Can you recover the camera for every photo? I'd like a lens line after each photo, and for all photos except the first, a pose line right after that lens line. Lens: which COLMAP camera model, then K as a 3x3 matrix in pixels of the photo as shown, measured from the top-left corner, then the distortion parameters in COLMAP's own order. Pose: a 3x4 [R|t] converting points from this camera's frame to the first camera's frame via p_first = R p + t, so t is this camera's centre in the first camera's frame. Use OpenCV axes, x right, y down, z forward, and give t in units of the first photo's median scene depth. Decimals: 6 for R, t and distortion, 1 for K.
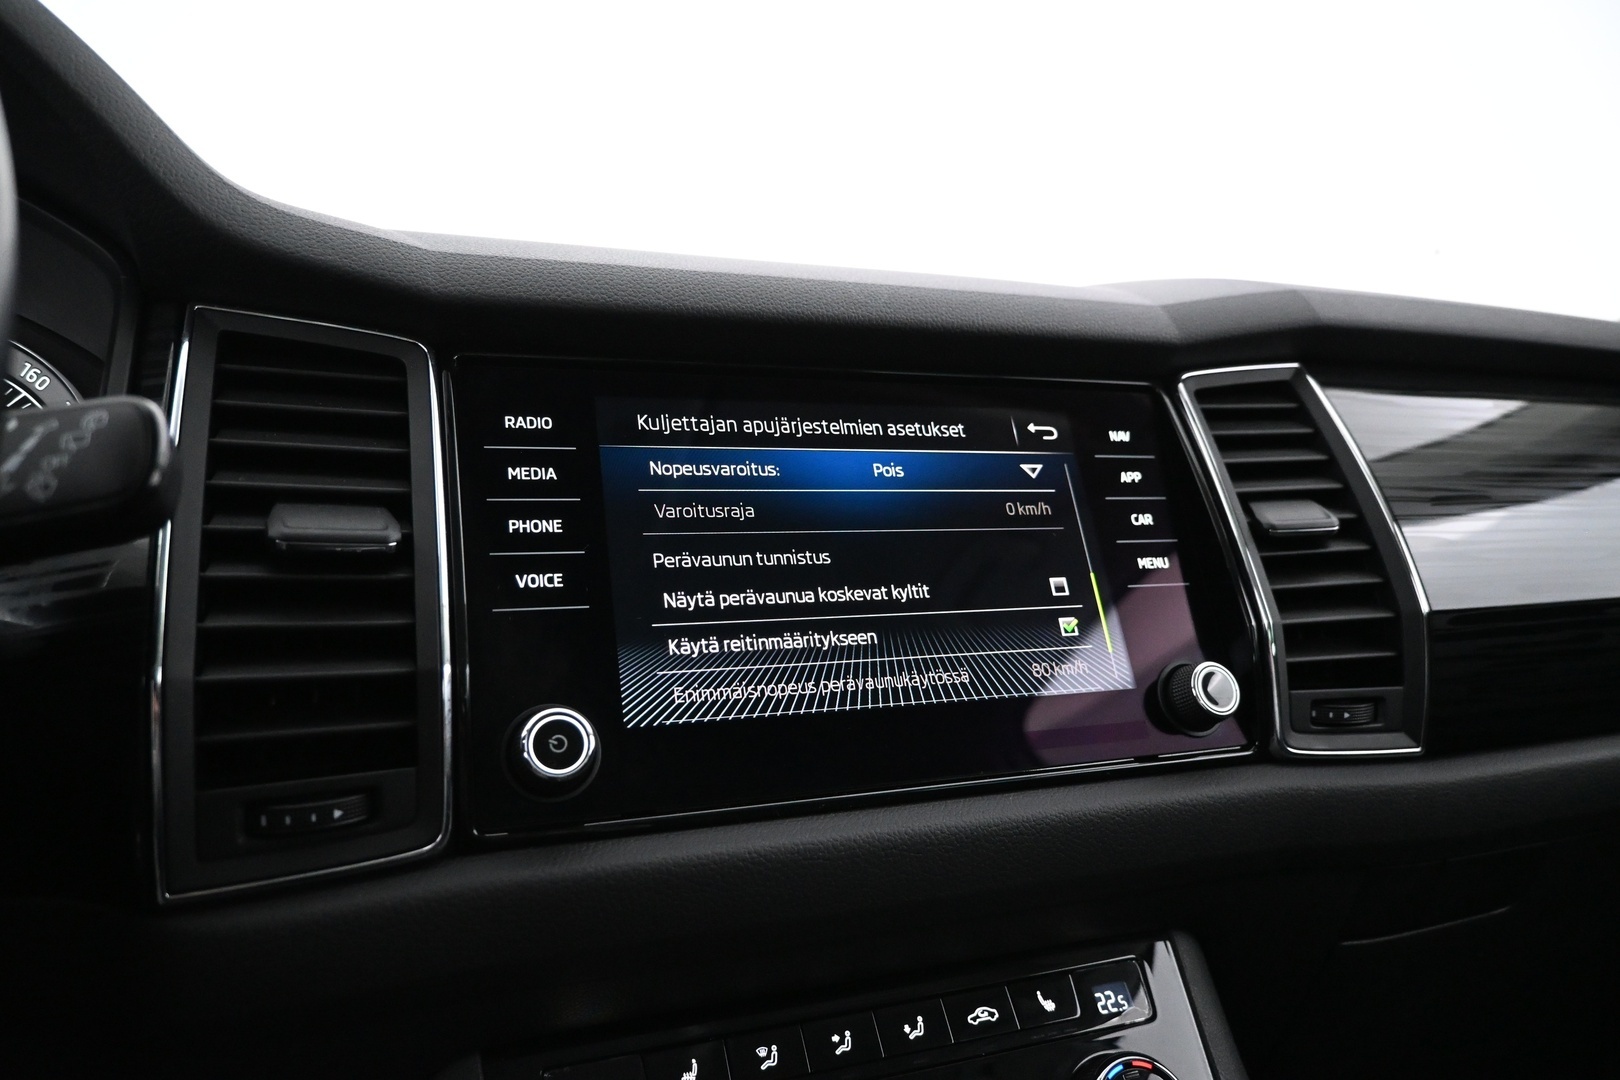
lens RADIAL K [[1093.6, 0, 806.8], [0, 1093.6, 532.6], [0, 0, 1]] dist [-0.001349, -0.000970]
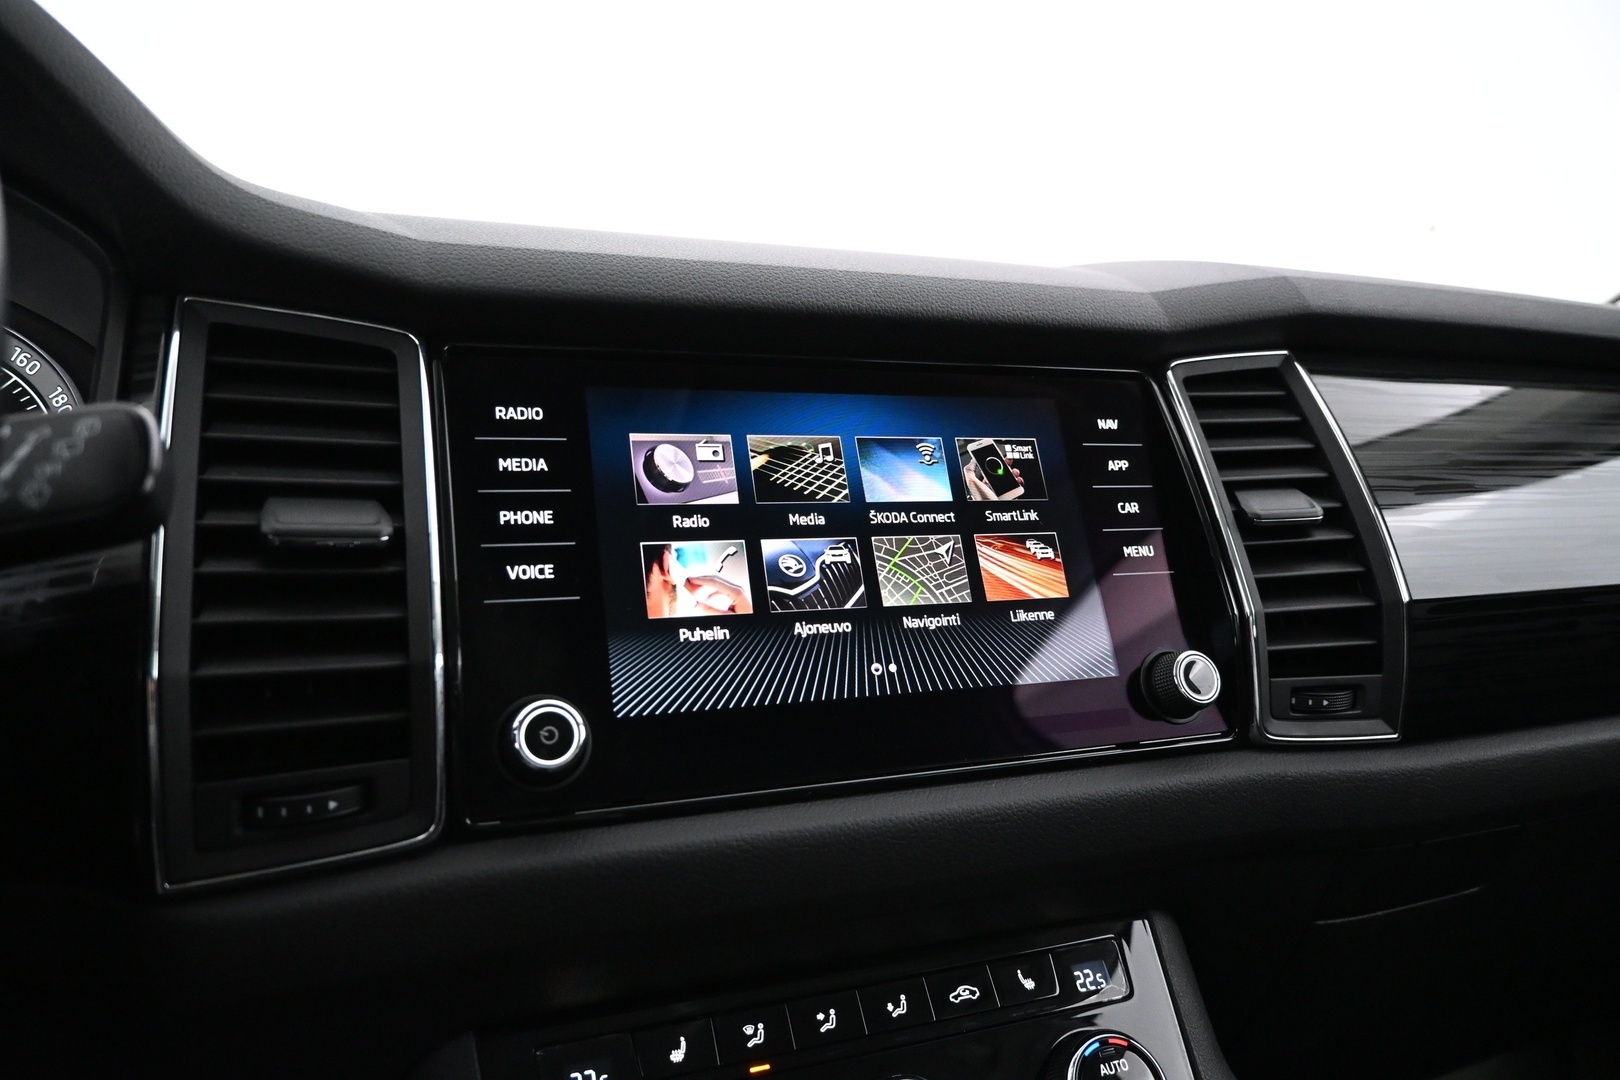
lens RADIAL K [[1093.6, 0, 806.8], [0, 1093.6, 532.9], [0, 0, 1]] dist [-0.001349, -0.000970]
pose [[0.999970, 0.005825, 0.005160, 0.005480], [-0.006014, 0.999286, 0.037298, -0.029902], [-0.004939, -0.037328, 0.999291, -0.010220]]
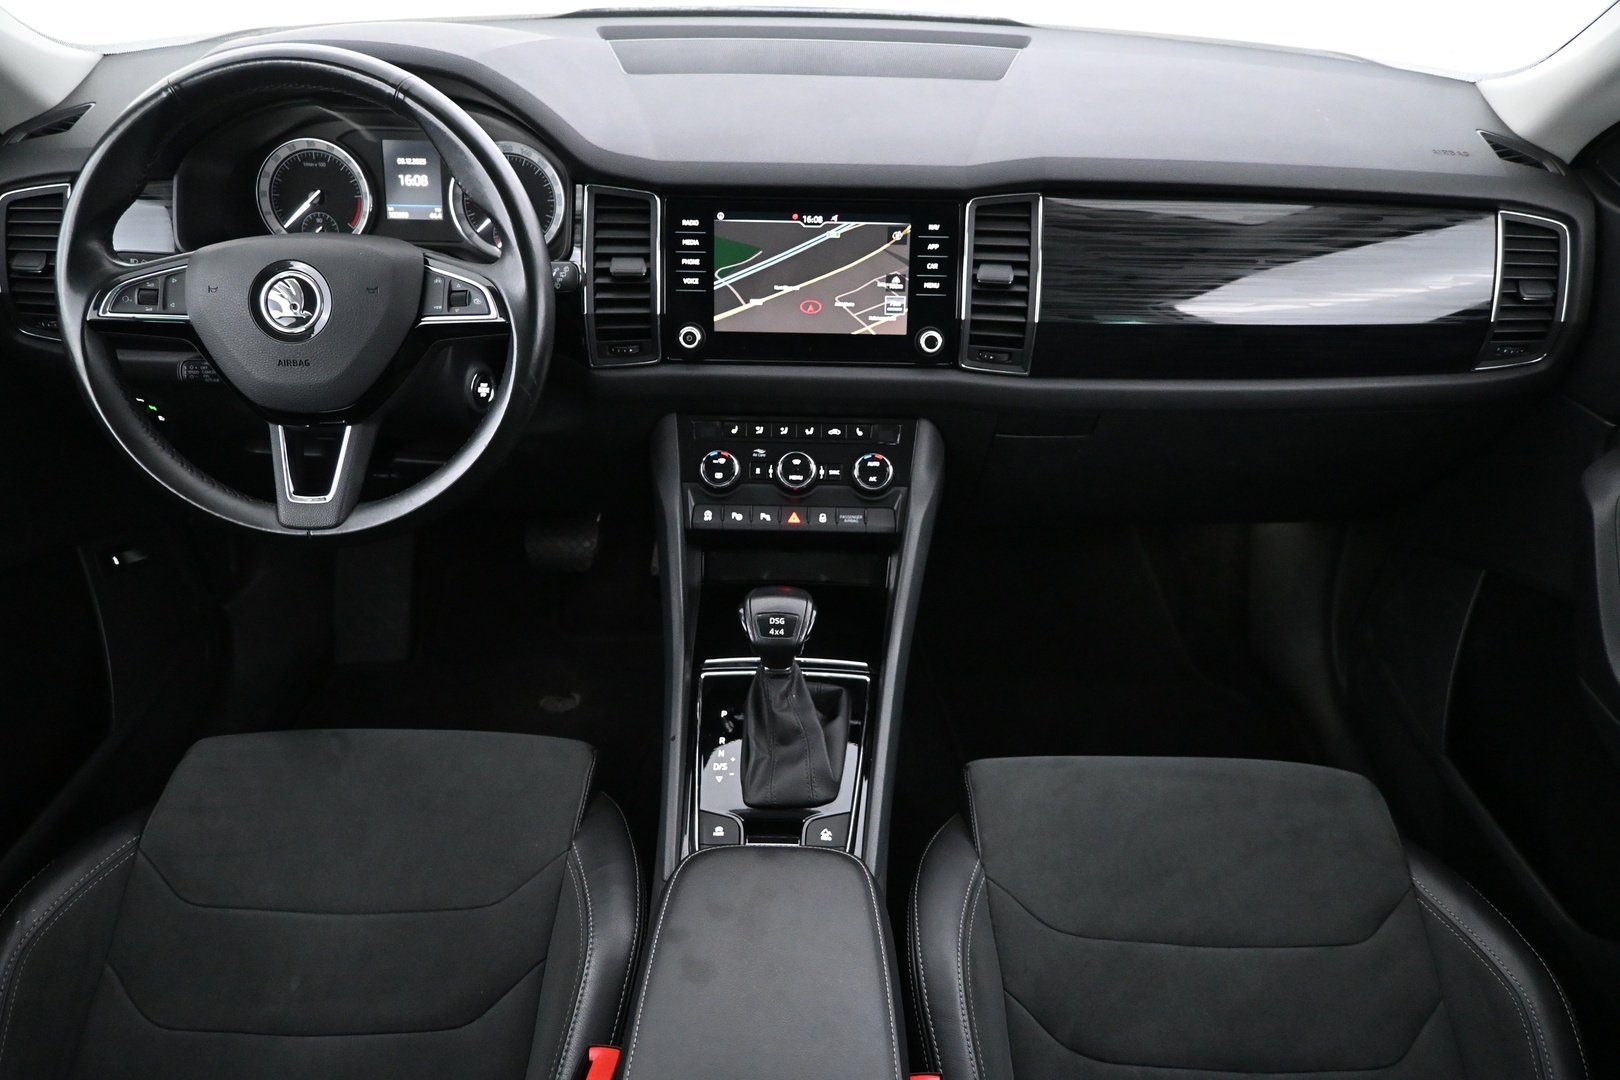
lens RADIAL K [[1093.6, 0, 813.0], [0, 1093.6, 541.8], [0, 0, 1]] dist [-0.001349, -0.000970]
pose [[0.928536, 0.232549, -0.289383, 1.101762], [-0.031813, 0.826472, 0.562079, -1.053732], [0.369878, -0.512704, 0.774807, -1.594617]]
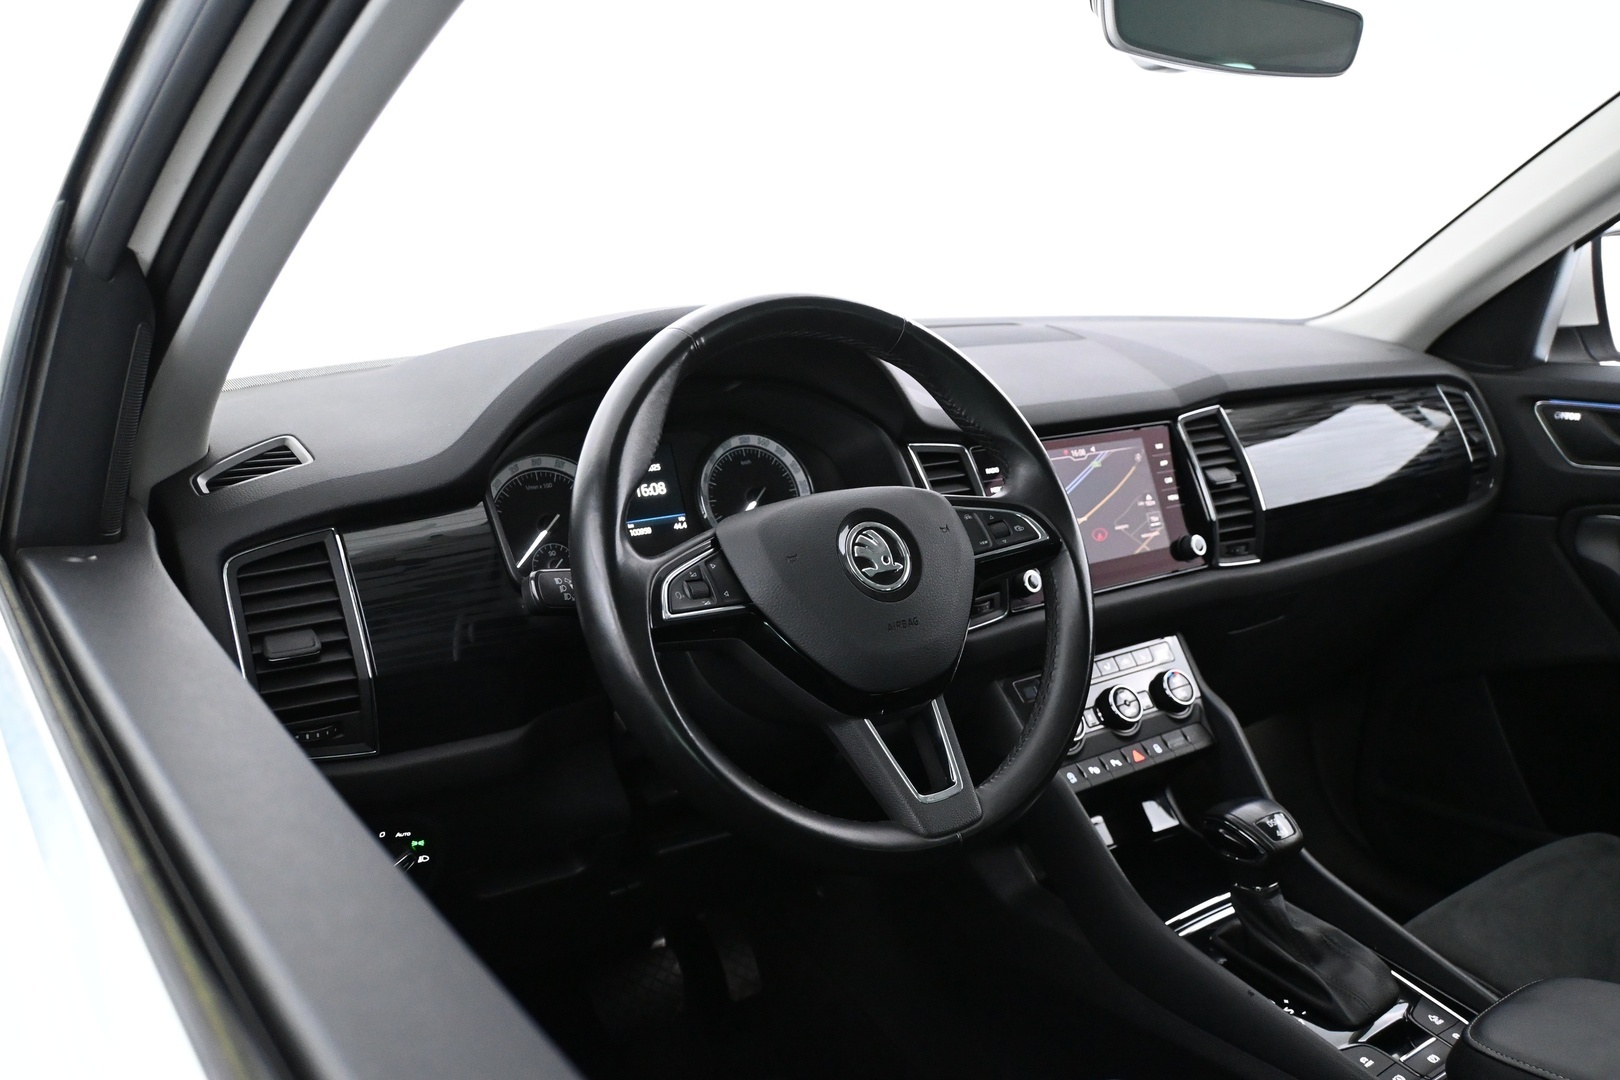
lens RADIAL K [[1284.6, 0, 815.2], [0, 1284.6, 540.9], [0, 0, 1]] dist [-0.010036, -0.012513]
pose [[0.969852, -0.060922, 0.235956, -1.487284], [0.014576, 0.981016, 0.193380, -0.568825], [-0.243257, -0.184111, 0.952328, -2.073105]]
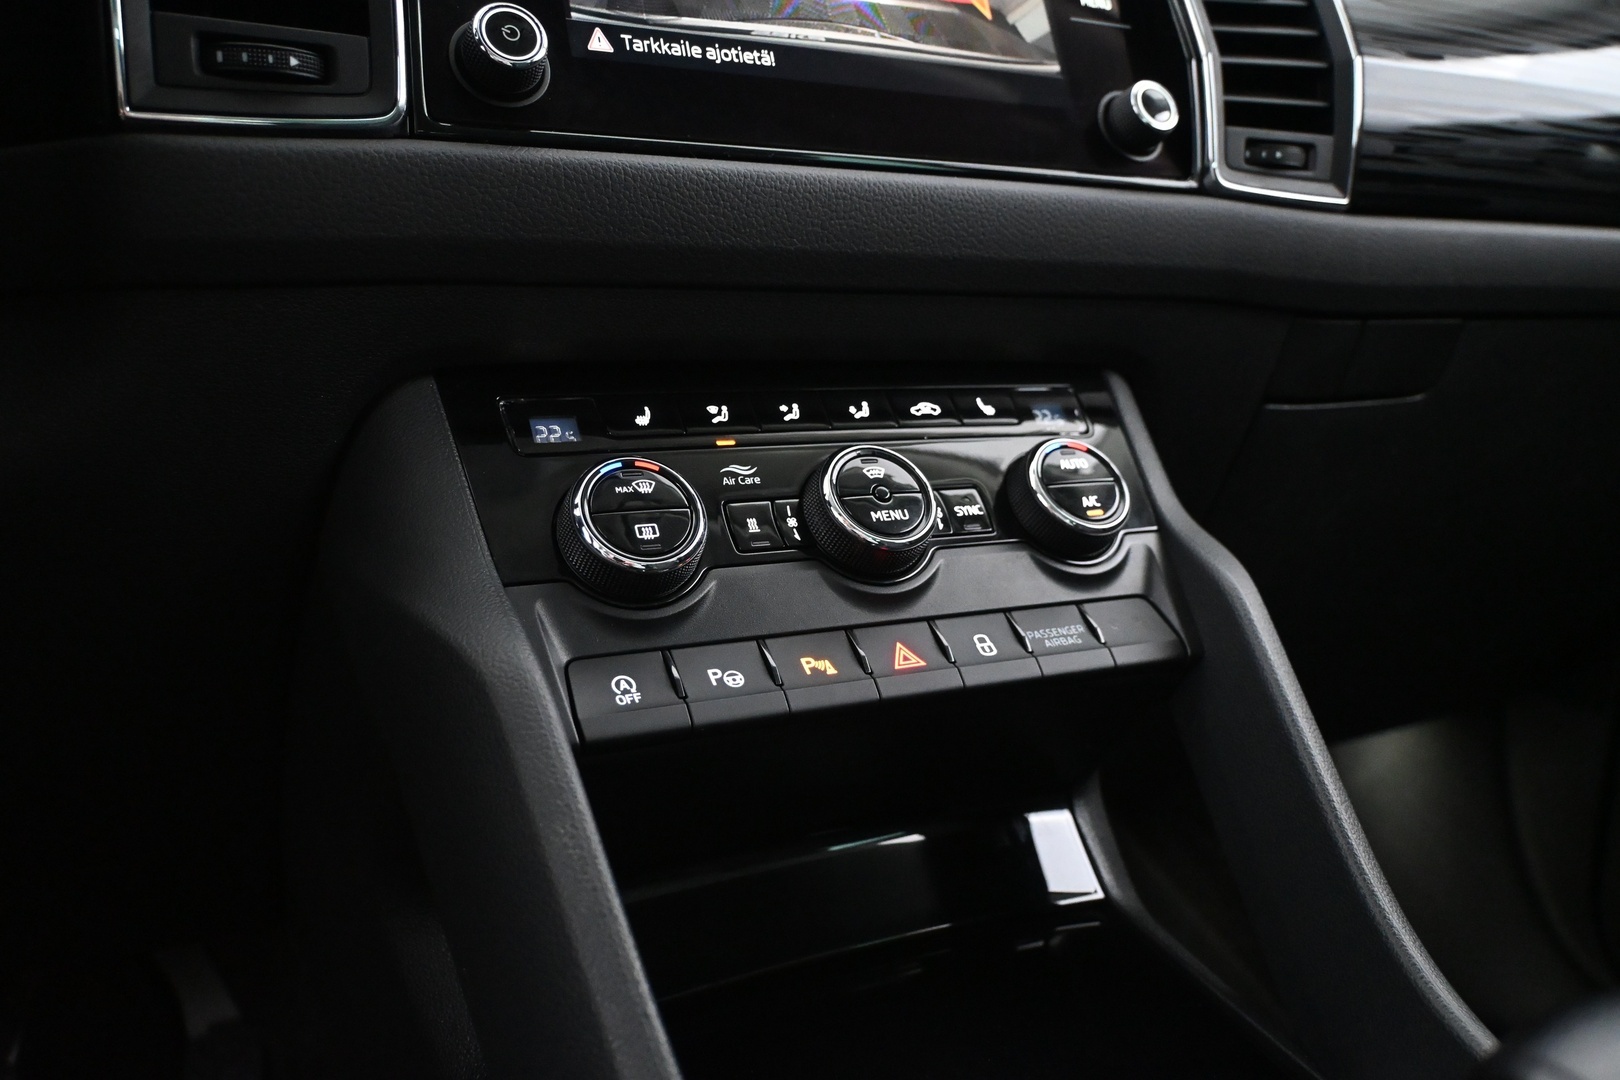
lens RADIAL K [[1284.6, 0, 821.2], [0, 1284.6, 528.8], [0, 0, 1]] dist [-0.010036, -0.012513]
pose [[0.994271, -0.012158, 0.106191, -0.066534], [-0.000079, 0.993425, 0.114481, 0.434861], [-0.106885, -0.113833, 0.987734, -0.192166]]
